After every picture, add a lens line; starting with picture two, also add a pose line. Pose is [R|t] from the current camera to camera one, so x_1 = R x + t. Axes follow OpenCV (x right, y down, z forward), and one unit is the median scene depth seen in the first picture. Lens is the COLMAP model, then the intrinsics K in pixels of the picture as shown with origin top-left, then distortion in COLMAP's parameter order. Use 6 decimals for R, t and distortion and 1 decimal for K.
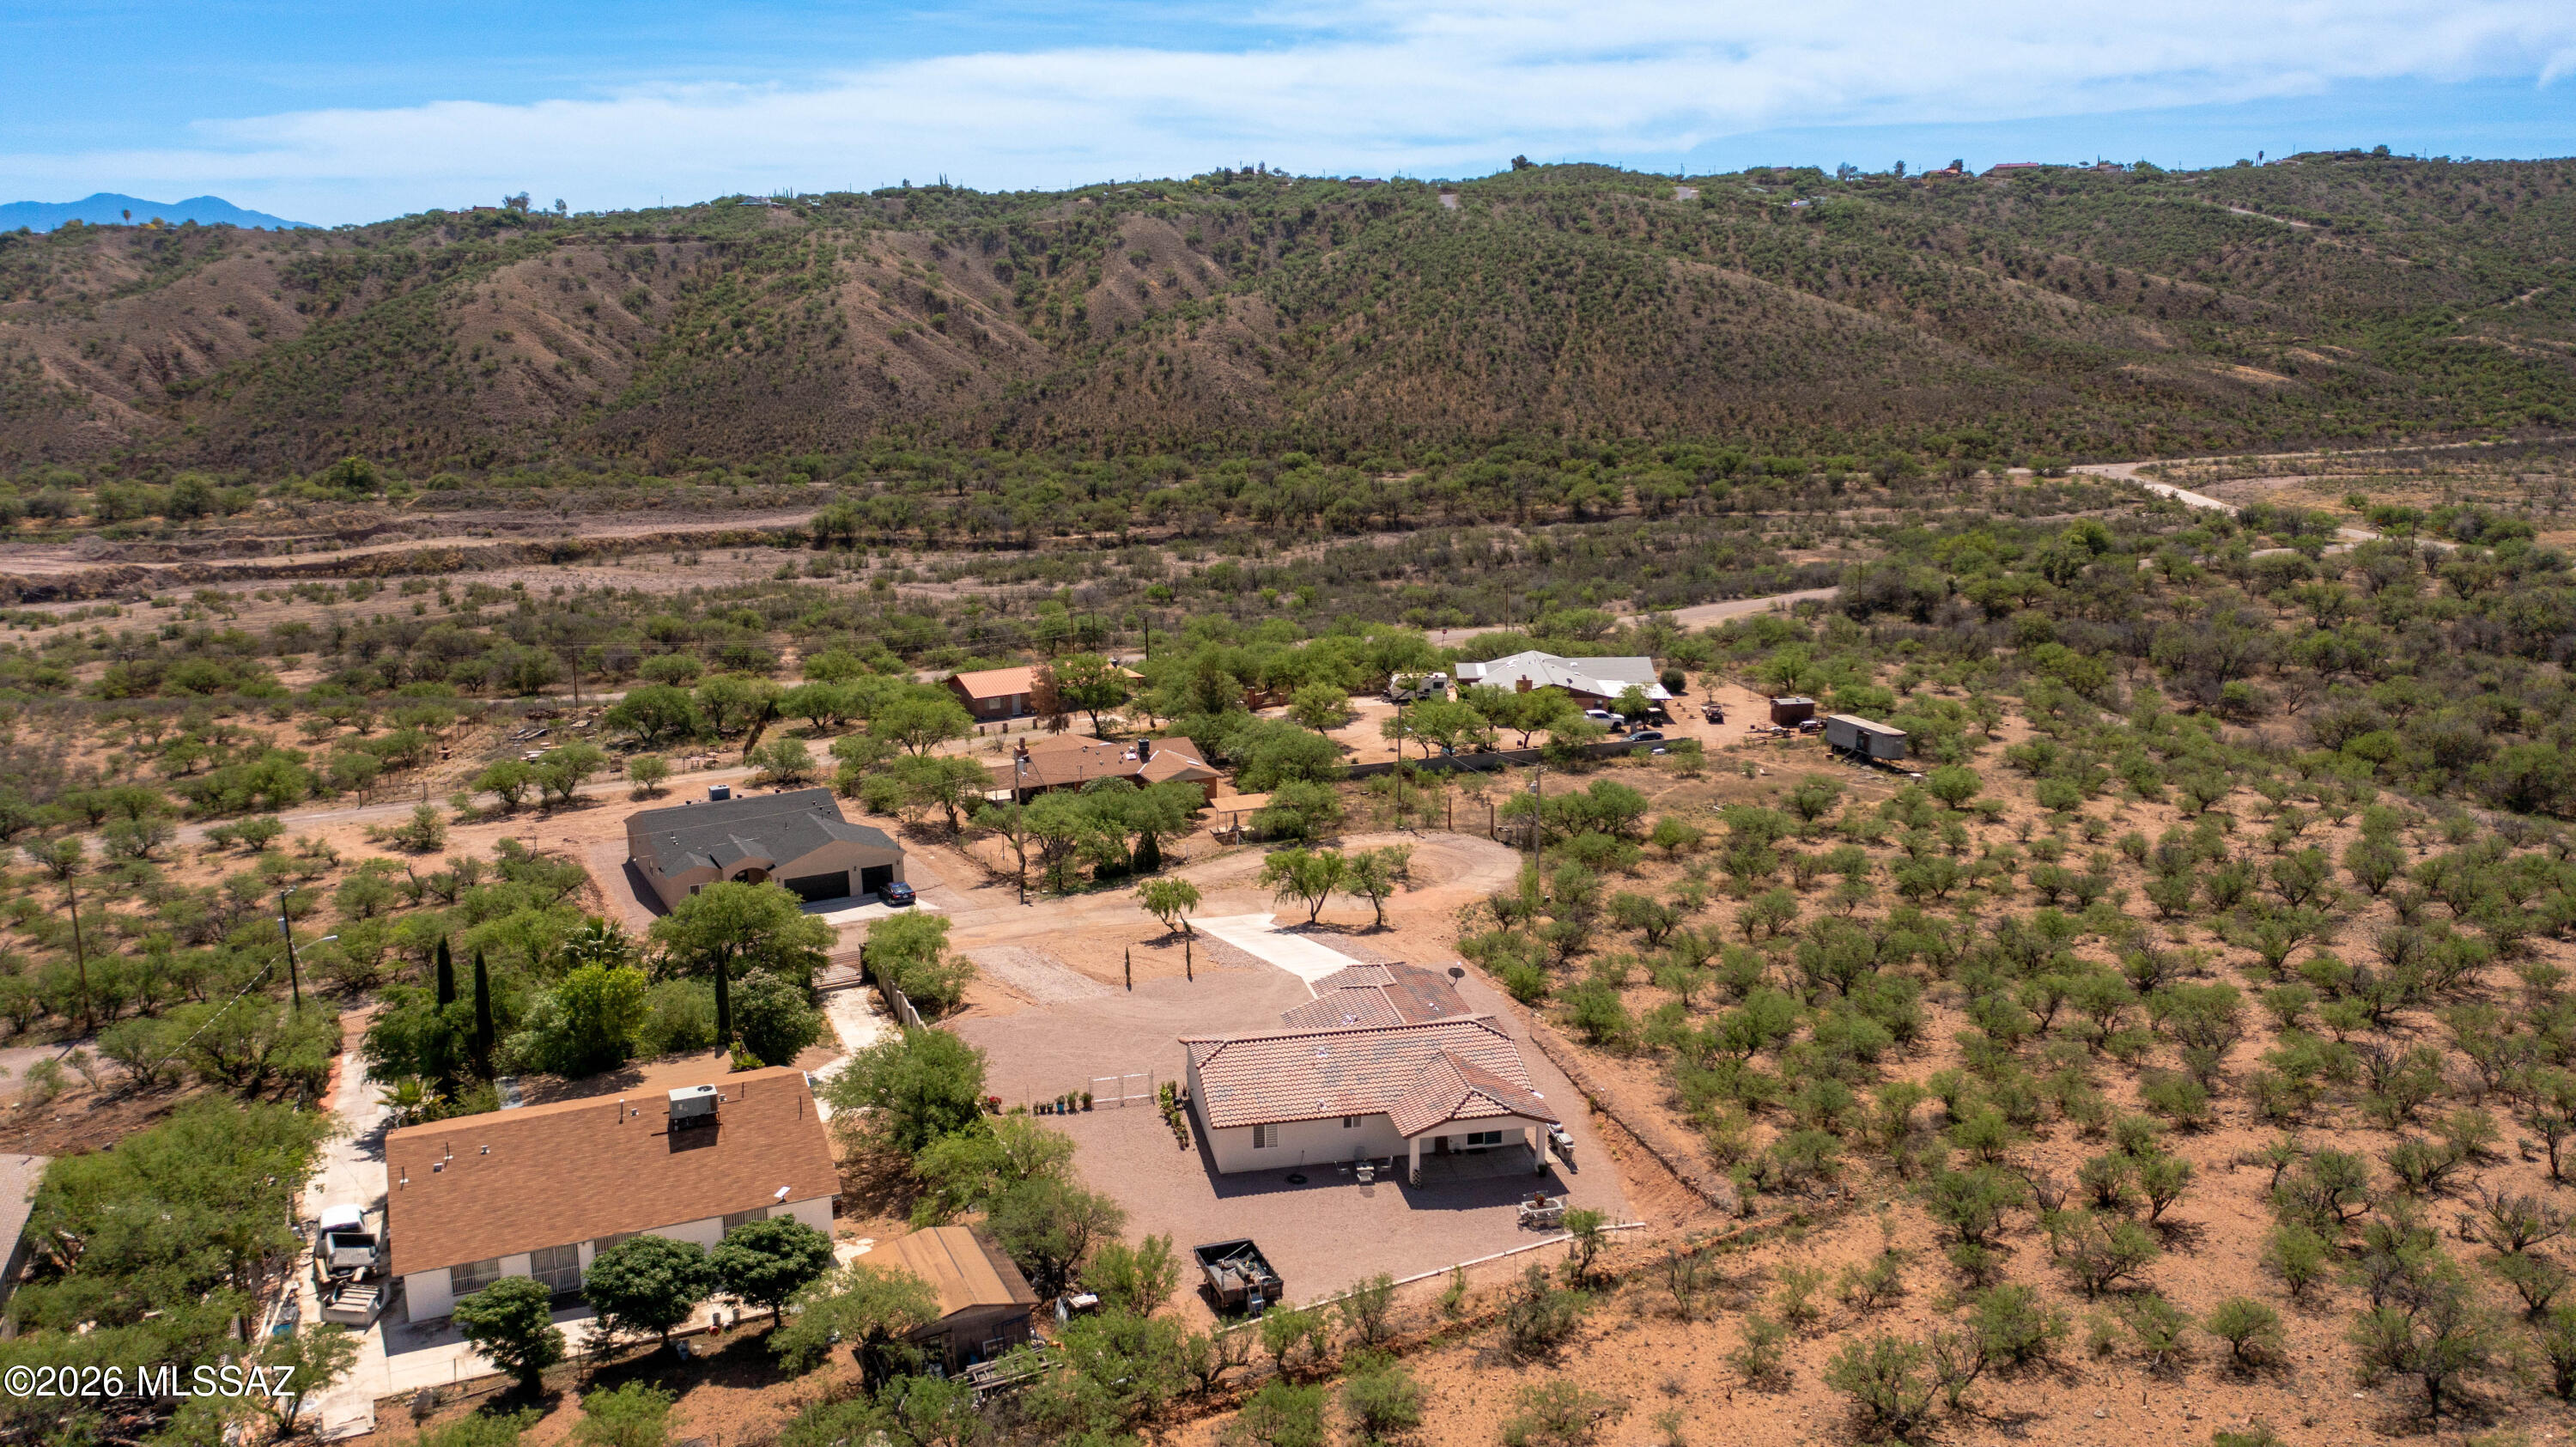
lens RADIAL K [[2028.1, 0, 1281.0], [0, 2028.1, 688.6], [0, 0, 1]] dist [-0.018759, 0.008157]
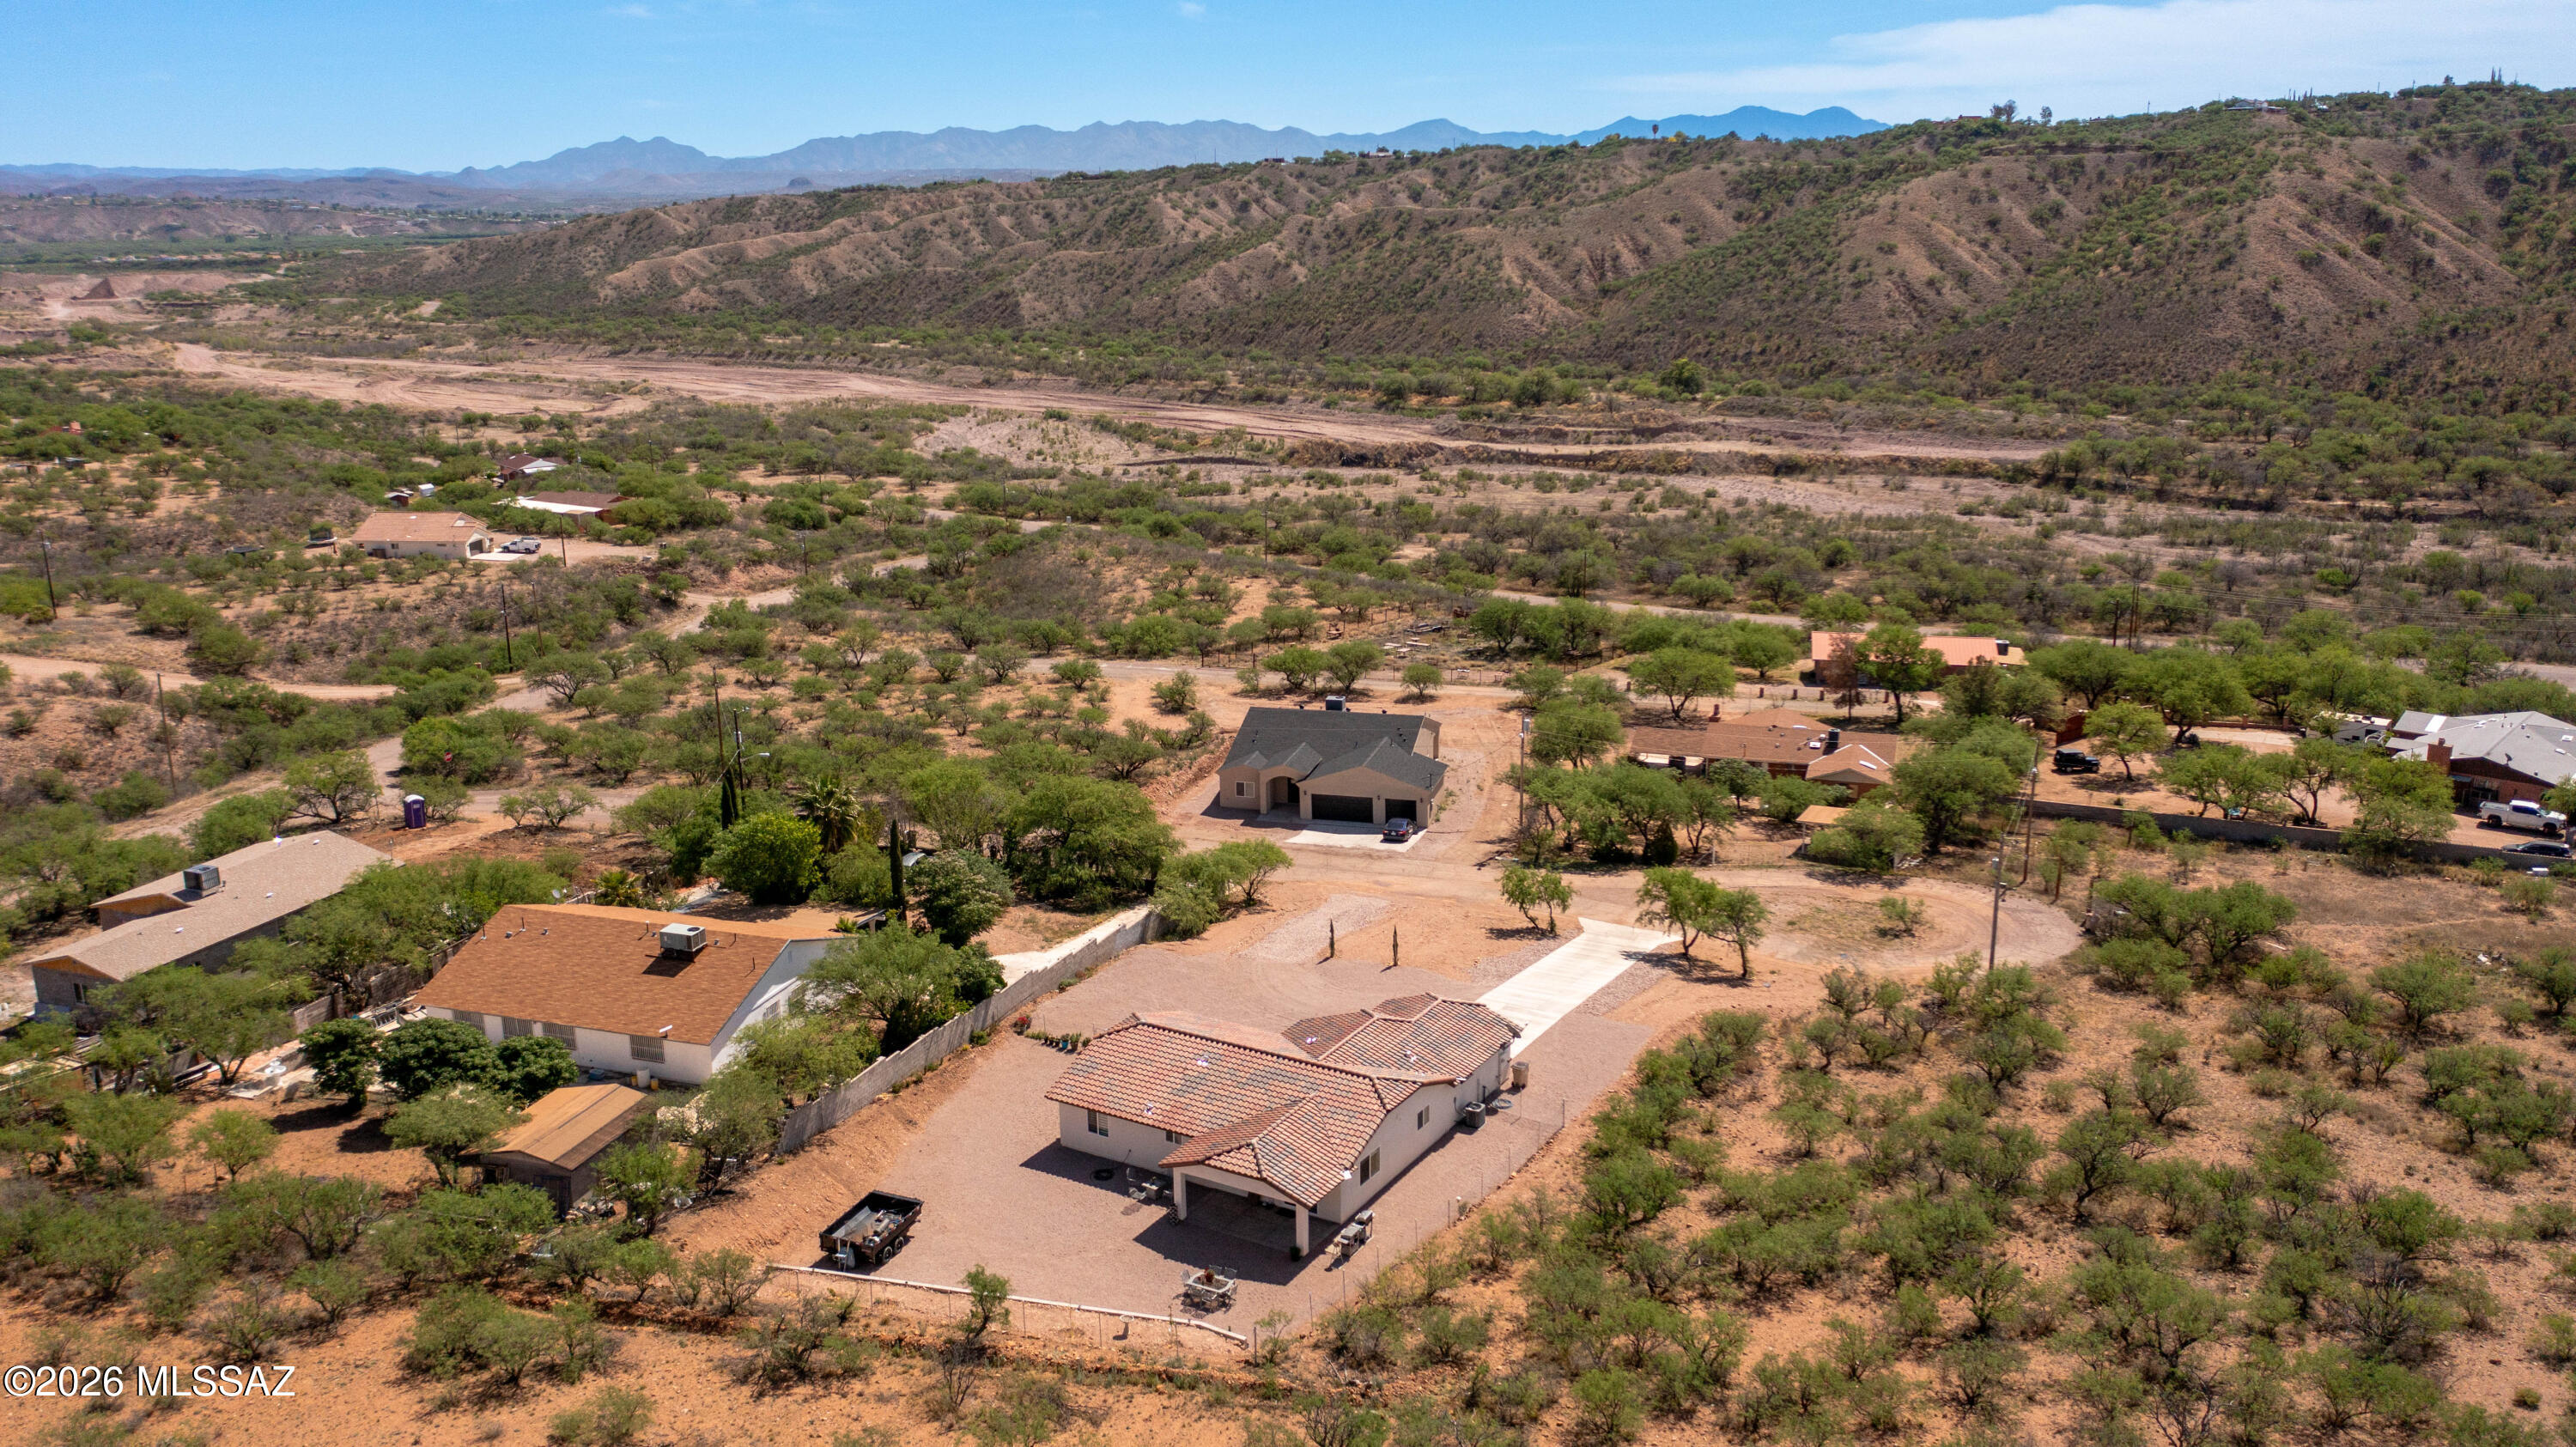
lens RADIAL K [[2028.1, 0, 1281.0], [0, 2028.1, 688.6], [0, 0, 1]] dist [-0.018759, 0.008157]
pose [[0.740350, 0.162387, -0.652312, 0.118188], [-0.133561, 0.986572, 0.094012, -0.015635], [0.658819, 0.017522, 0.752097, 0.058676]]
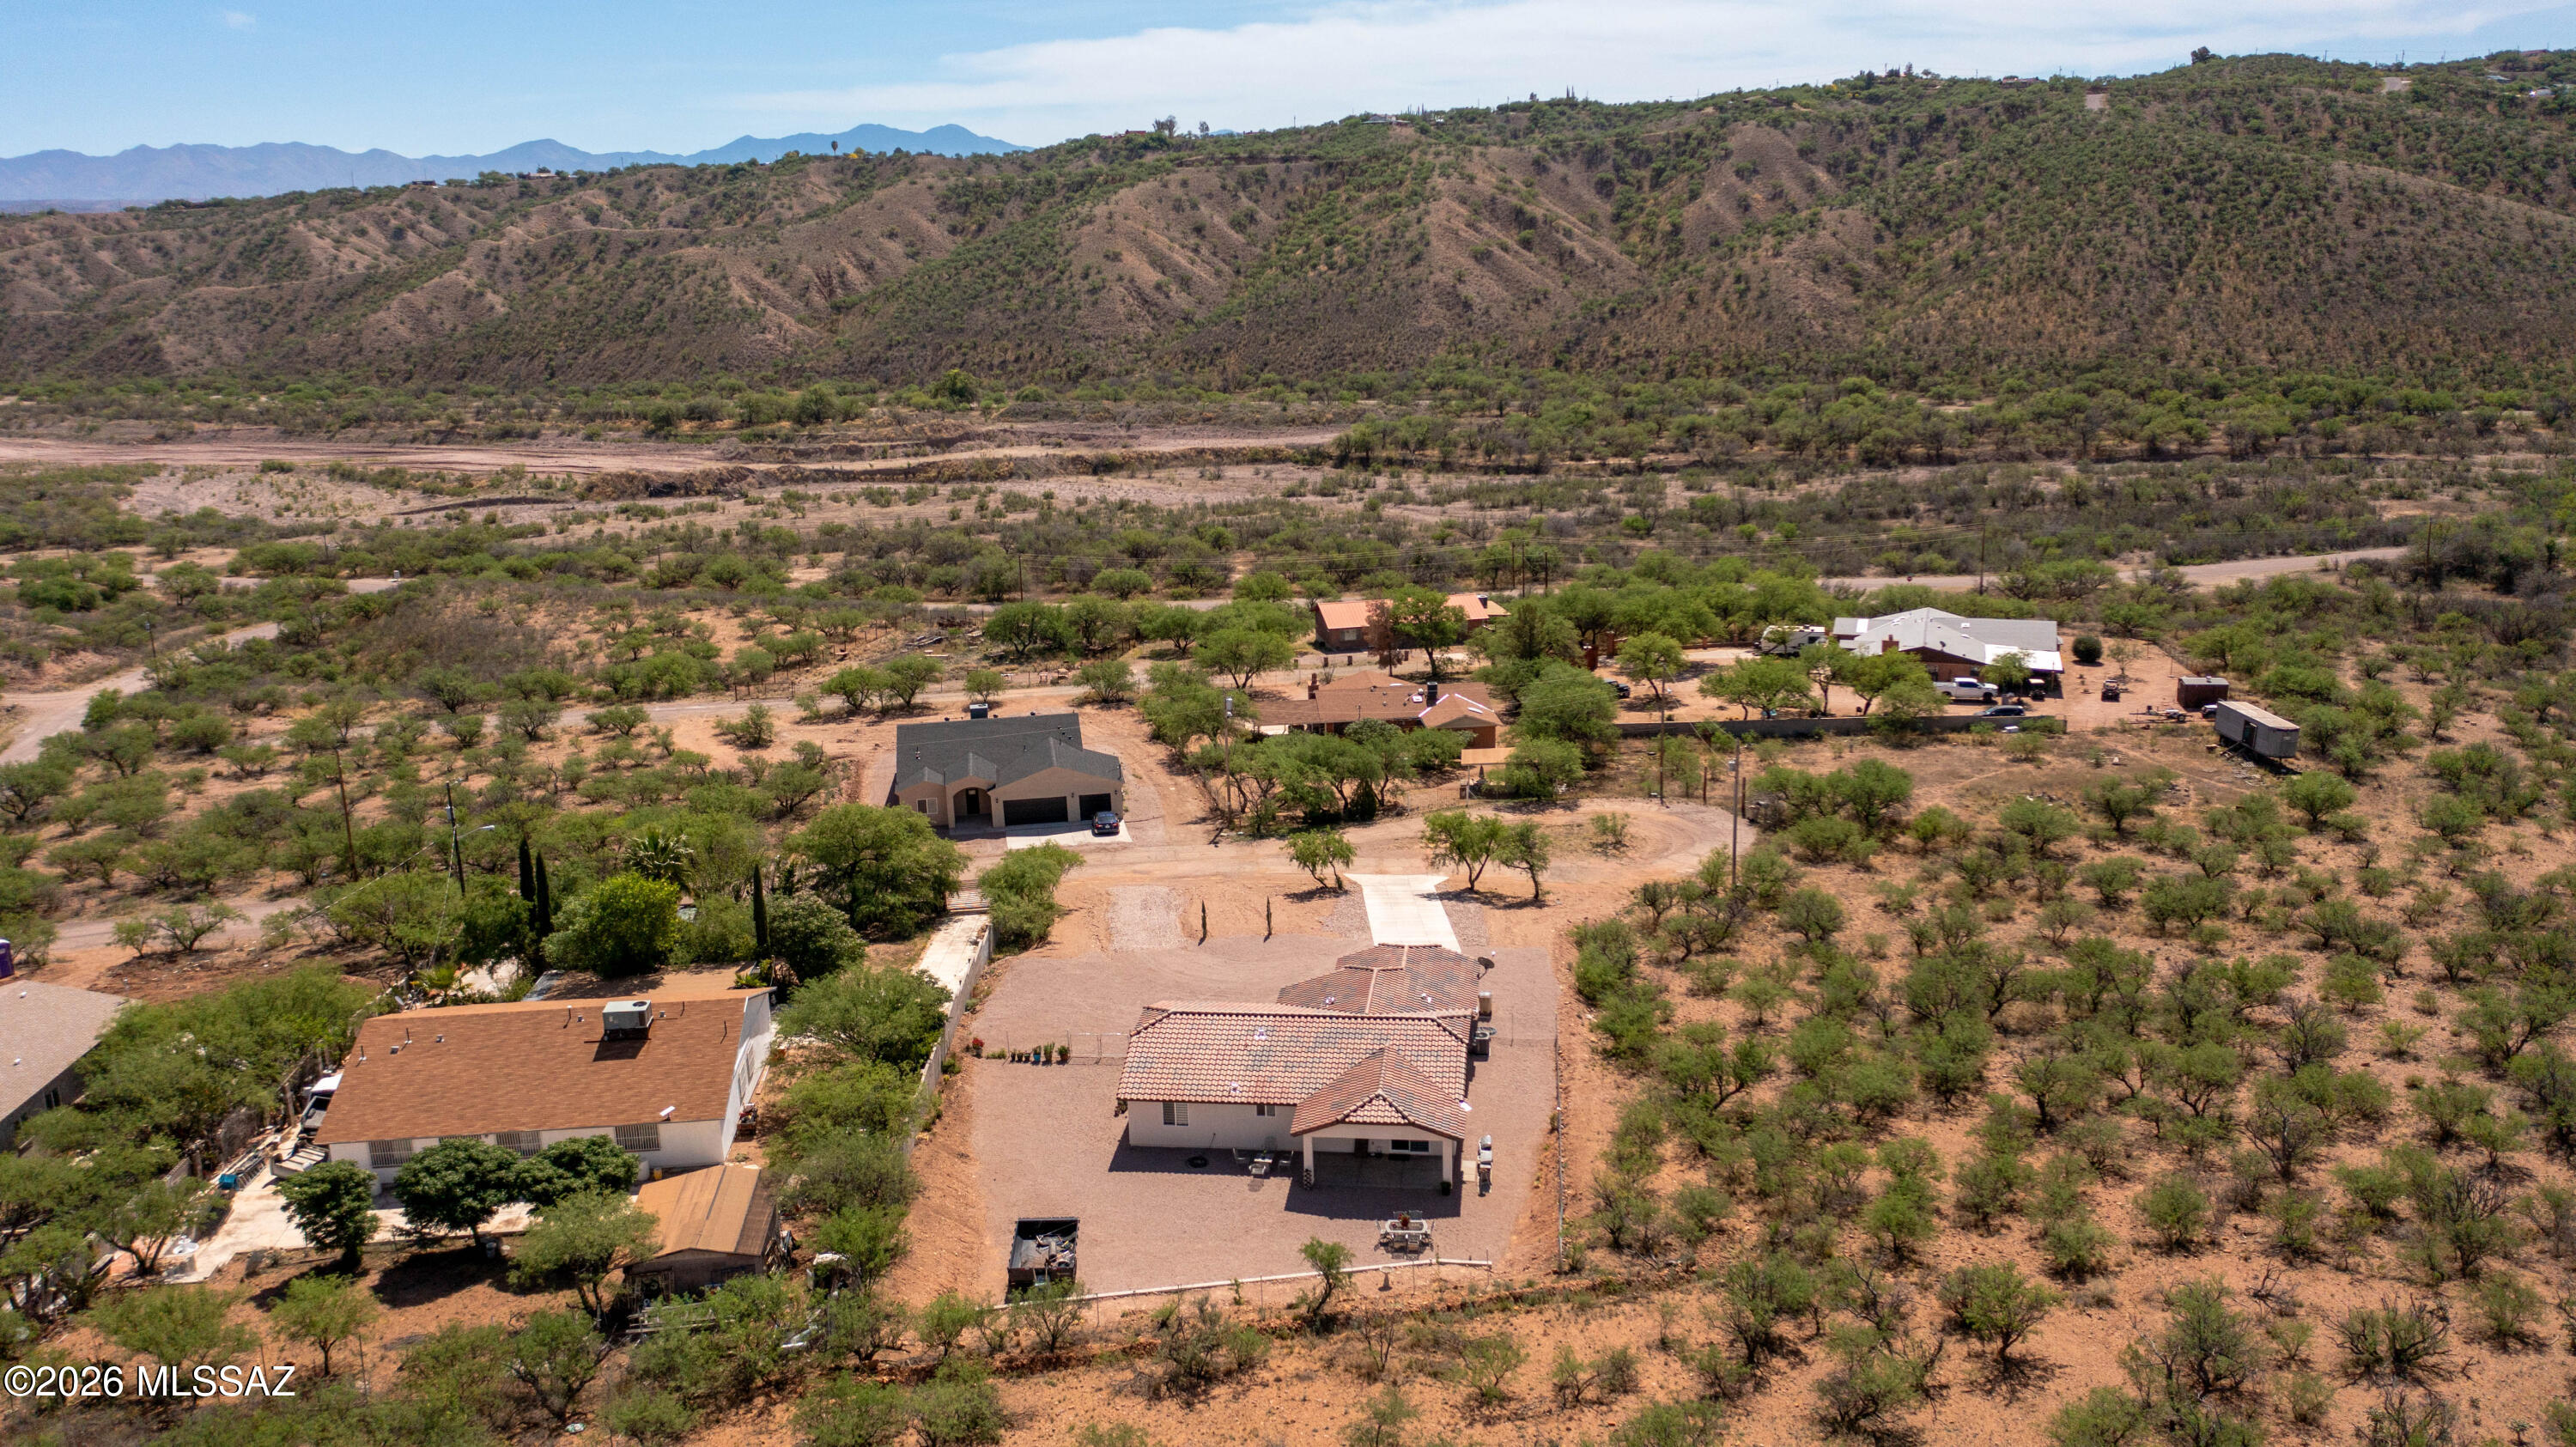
lens RADIAL K [[2028.1, 0, 1281.0], [0, 2028.1, 688.6], [0, 0, 1]] dist [-0.018759, 0.008157]
pose [[0.948165, 0.060635, -0.311941, 0.059670], [-0.047634, 0.997655, 0.049139, -0.005858], [0.314189, -0.031733, 0.948830, 0.018181]]
